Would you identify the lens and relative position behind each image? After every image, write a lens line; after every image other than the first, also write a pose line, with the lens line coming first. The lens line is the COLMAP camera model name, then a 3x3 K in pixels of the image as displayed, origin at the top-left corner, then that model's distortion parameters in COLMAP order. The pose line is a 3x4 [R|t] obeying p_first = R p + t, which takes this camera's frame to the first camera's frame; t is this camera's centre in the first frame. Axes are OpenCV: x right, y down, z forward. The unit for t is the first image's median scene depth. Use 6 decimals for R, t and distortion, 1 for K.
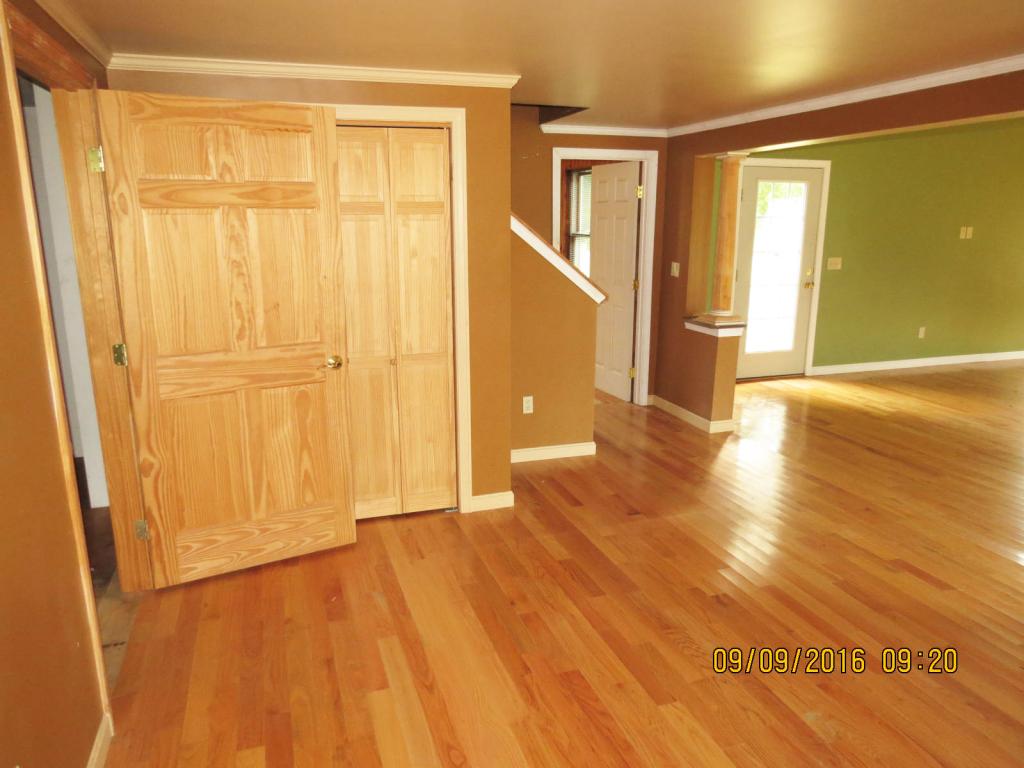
lens RADIAL K [[729.4, 0, 515.0], [0, 729.4, 382.4], [0, 0, 1]] dist [-0.032247, 0.017529]
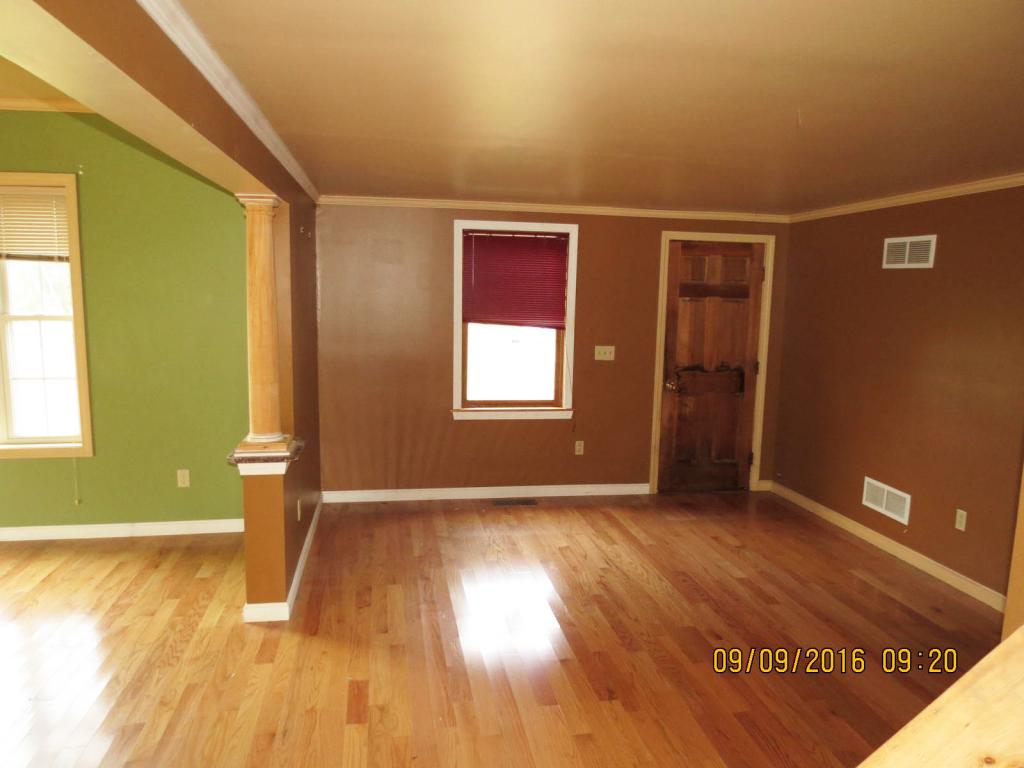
lens RADIAL K [[729.4, 0, 518.0], [0, 729.4, 387.8], [0, 0, 1]] dist [-0.032247, 0.017529]
pose [[-0.988934, -0.042349, 0.142180, 0.281793], [0.008627, 0.940352, 0.340094, -0.406148], [-0.148102, 0.337557, -0.929581, 1.762969]]
